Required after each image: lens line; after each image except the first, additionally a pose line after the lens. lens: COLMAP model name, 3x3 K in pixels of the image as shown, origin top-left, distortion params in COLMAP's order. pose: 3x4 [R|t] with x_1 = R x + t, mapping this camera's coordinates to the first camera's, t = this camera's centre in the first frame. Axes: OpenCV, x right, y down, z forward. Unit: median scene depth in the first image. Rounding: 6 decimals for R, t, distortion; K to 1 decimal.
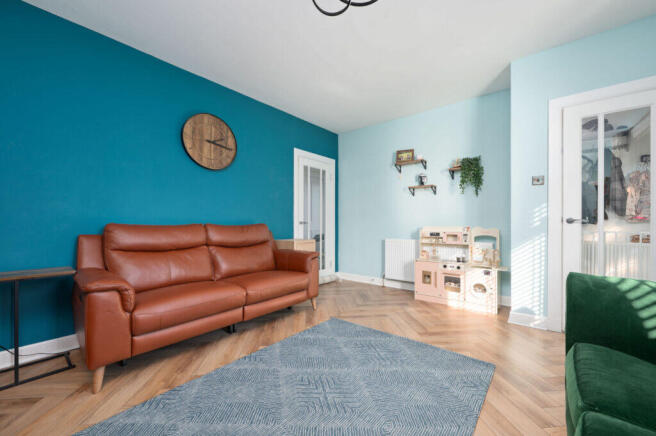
lens RADIAL K [[260.7, 0, 331.6], [0, 260.7, 222.9], [0, 0, 1]] dist [-0.001880, 0.000029]
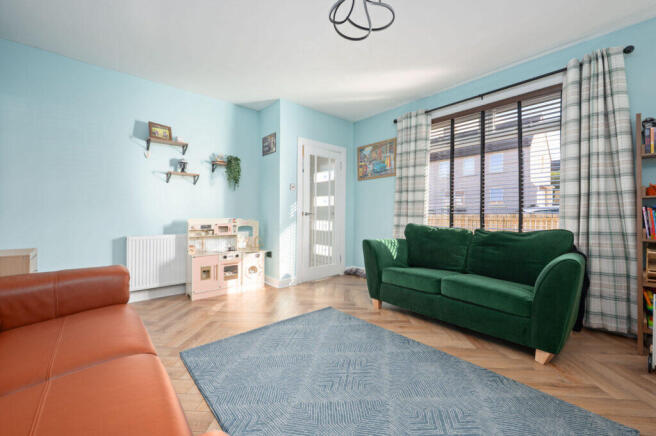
lens RADIAL K [[260.7, 0, 331.7], [0, 260.7, 214.8], [0, 0, 1]] dist [-0.001880, 0.000029]
pose [[0.158820, 0.005786, 0.987291, -0.500537], [-0.002937, 0.999981, -0.005388, 0.003797], [-0.987303, -0.002043, 0.158834, 0.410420]]
